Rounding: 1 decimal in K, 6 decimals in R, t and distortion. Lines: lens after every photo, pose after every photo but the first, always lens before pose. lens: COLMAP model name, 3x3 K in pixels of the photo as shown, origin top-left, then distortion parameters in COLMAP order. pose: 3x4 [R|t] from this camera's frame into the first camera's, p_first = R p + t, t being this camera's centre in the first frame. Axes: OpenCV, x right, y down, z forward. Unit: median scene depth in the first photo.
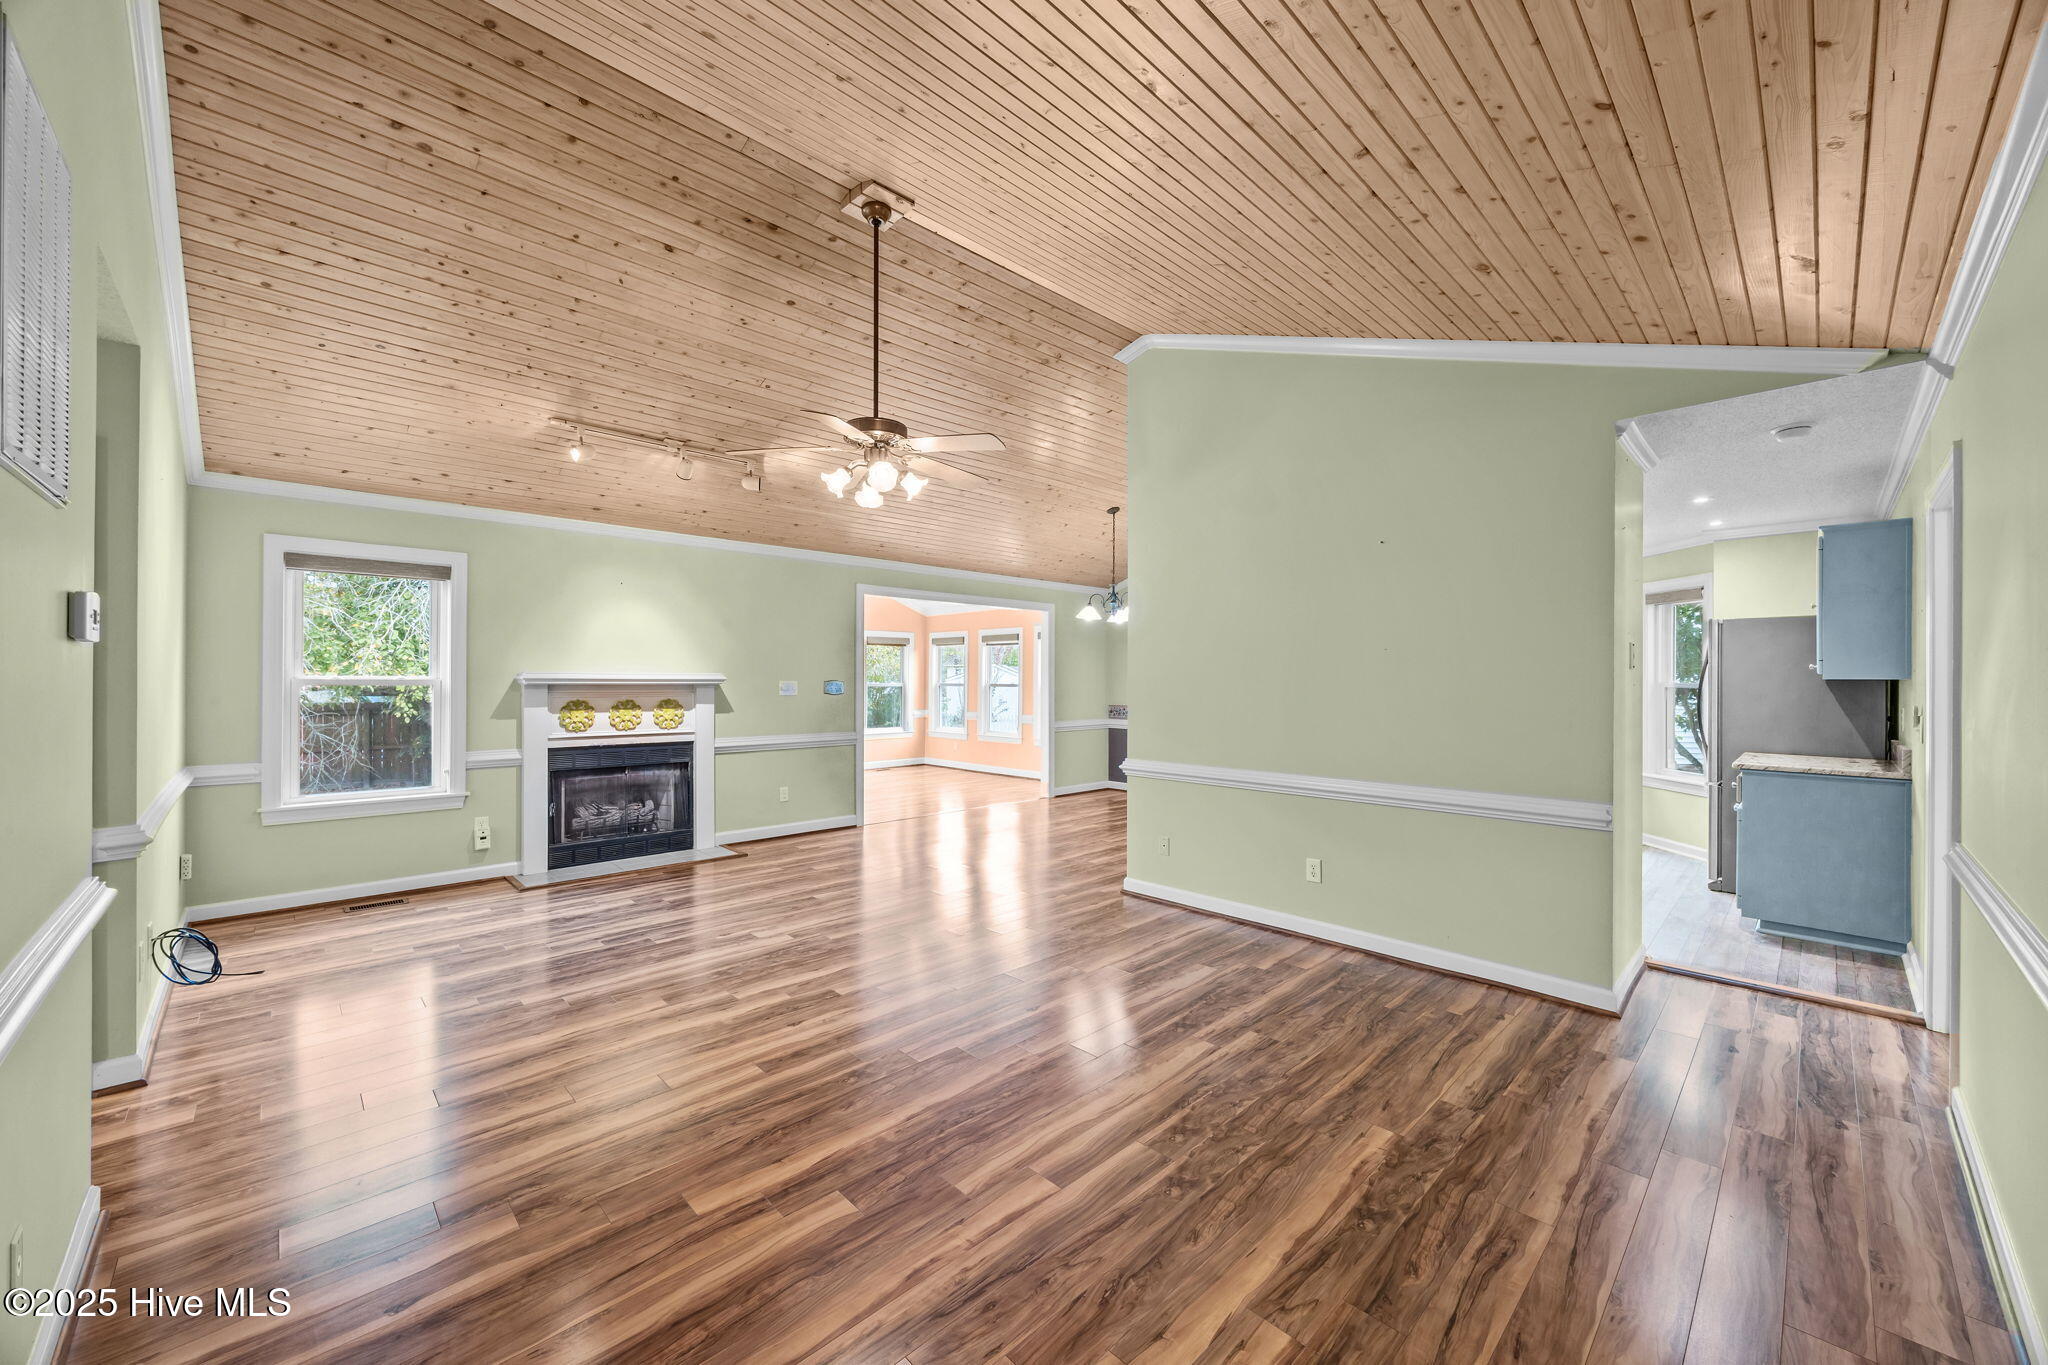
lens RADIAL K [[778.6, 0, 1025.4], [0, 778.6, 677.0], [0, 0, 1]] dist [-0.002894, 0.000013]
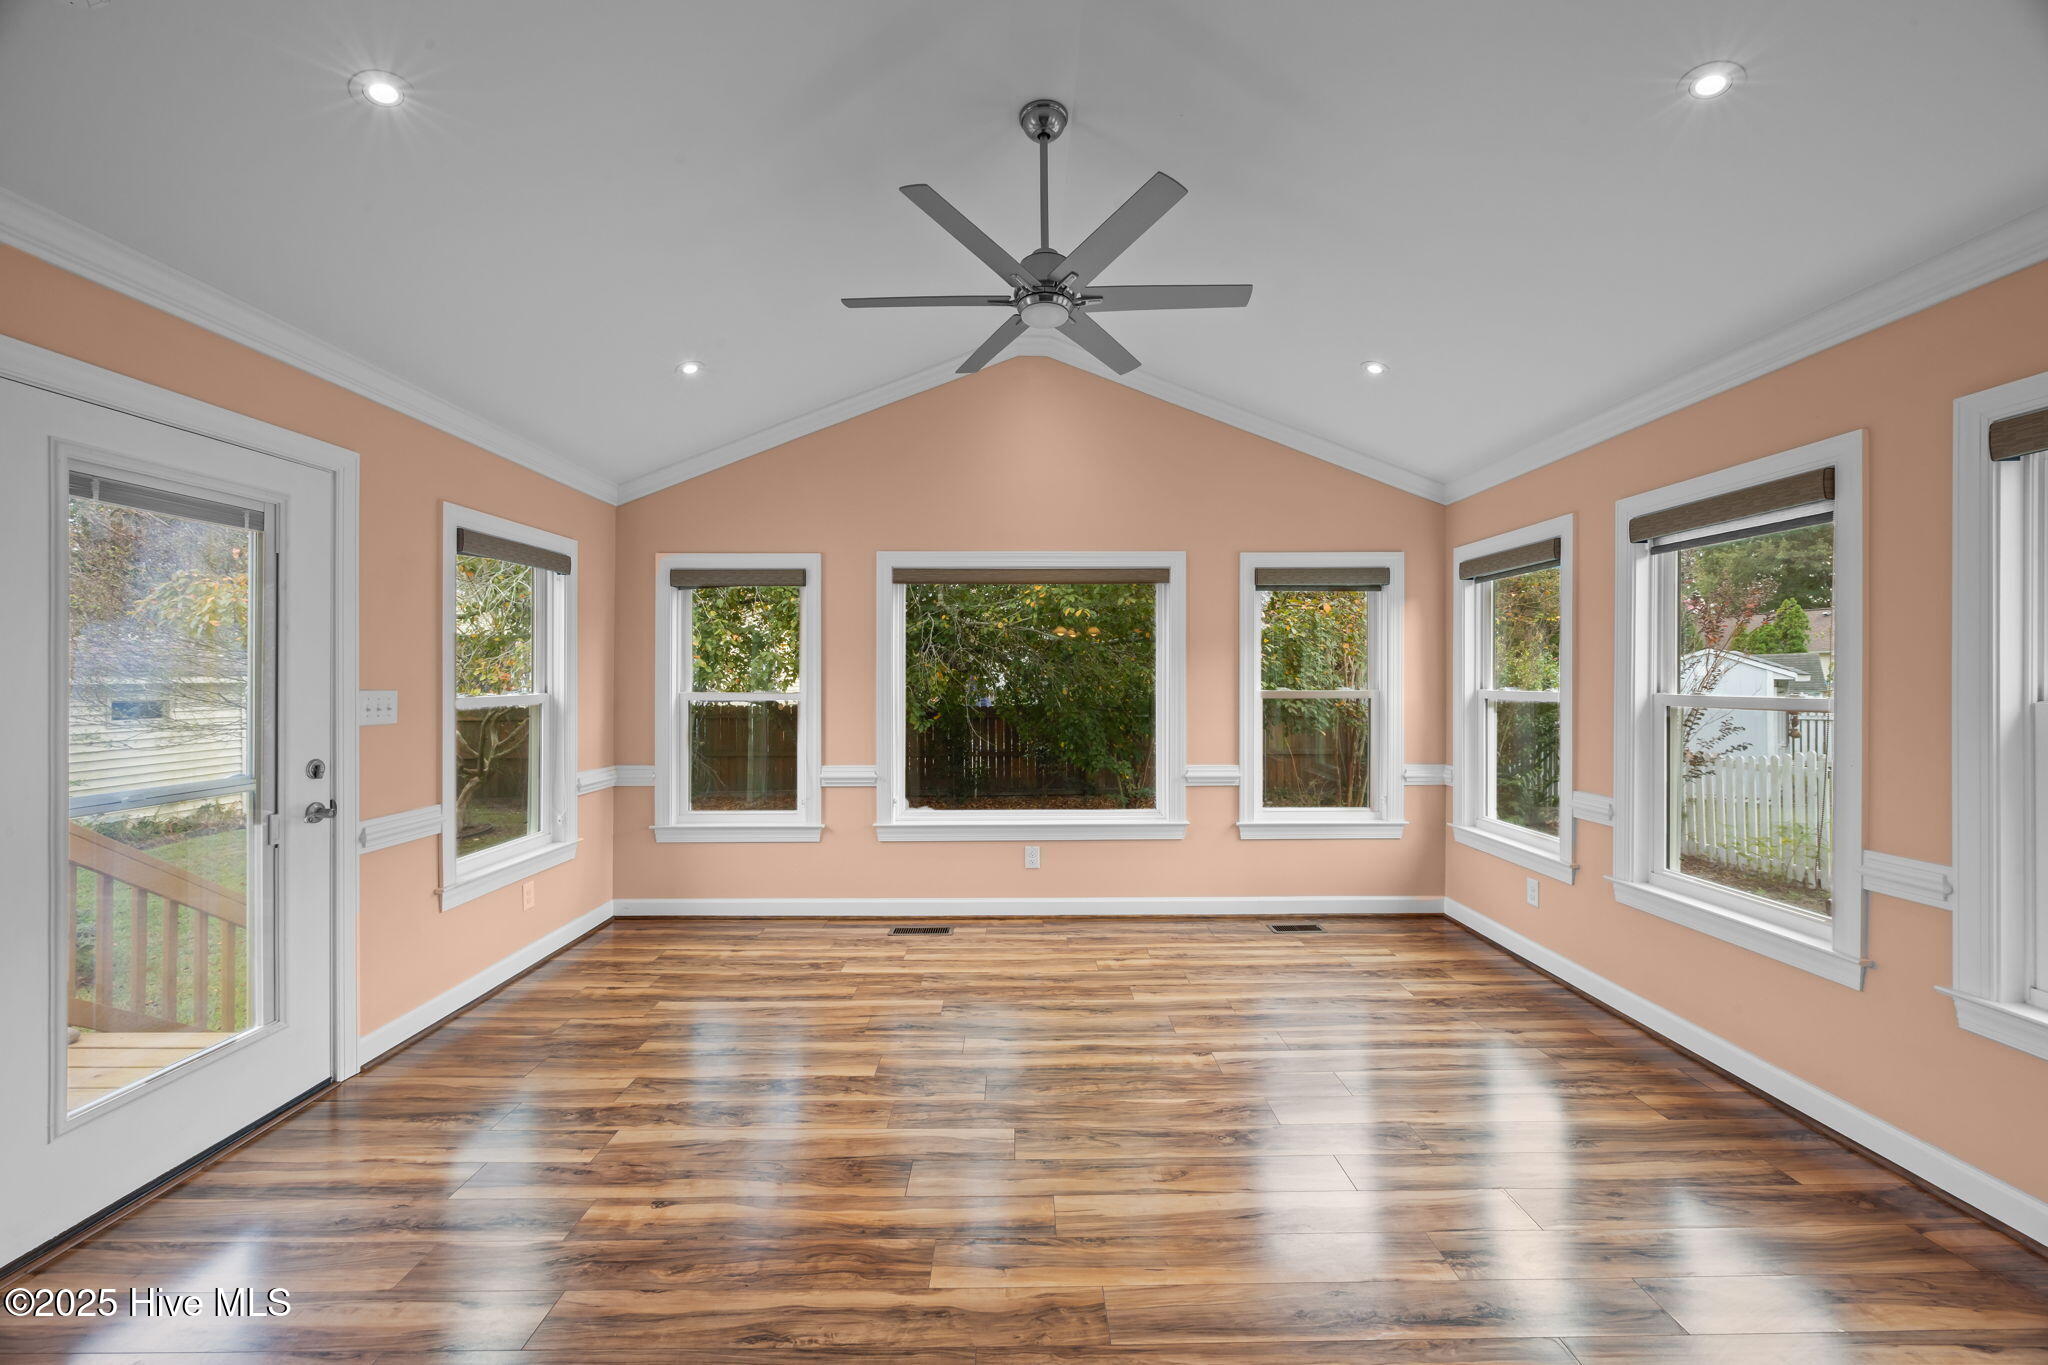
lens RADIAL K [[778.6, 0, 1025.4], [0, 778.6, 677.0], [0, 0, 1]] dist [-0.002894, 0.000013]
pose [[0.720459, -0.004541, -0.693482, -0.045583], [0.004409, 0.999988, -0.001968, 0.002809], [0.693483, -0.001639, 0.720471, 1.494056]]
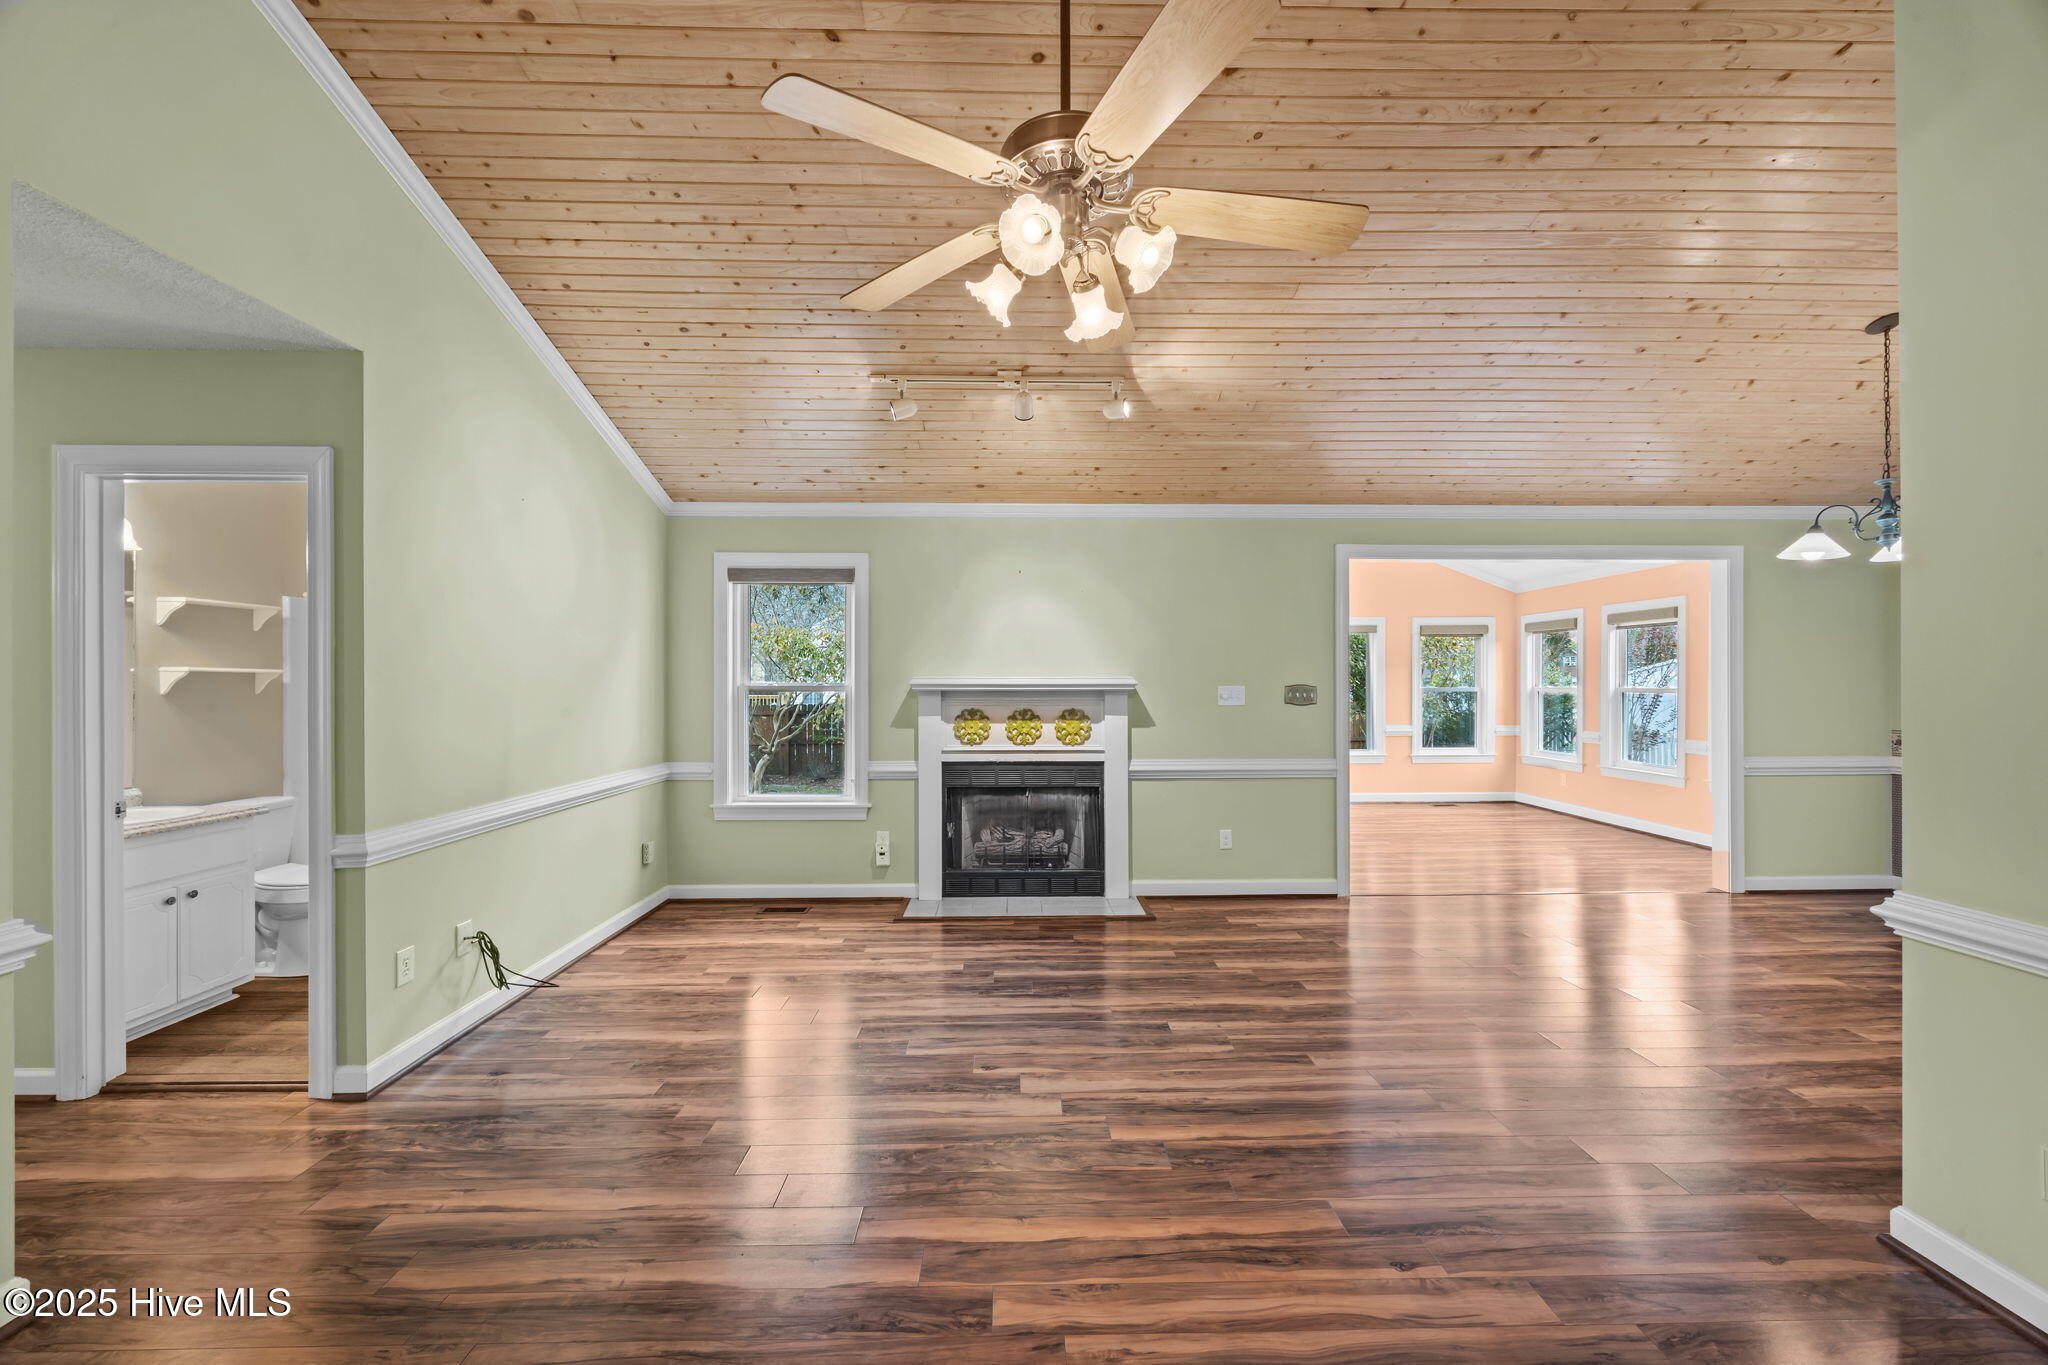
lens RADIAL K [[784.4, 0, 1024.0], [0, 784.4, 682.5], [0, 0, 1]] dist [-0.003230, -0.000267]
pose [[0.729831, -0.004535, -0.683612, 0.079346], [0.006331, 0.999980, 0.000125, 0.000524], [0.683598, -0.004419, 0.729845, 0.433464]]
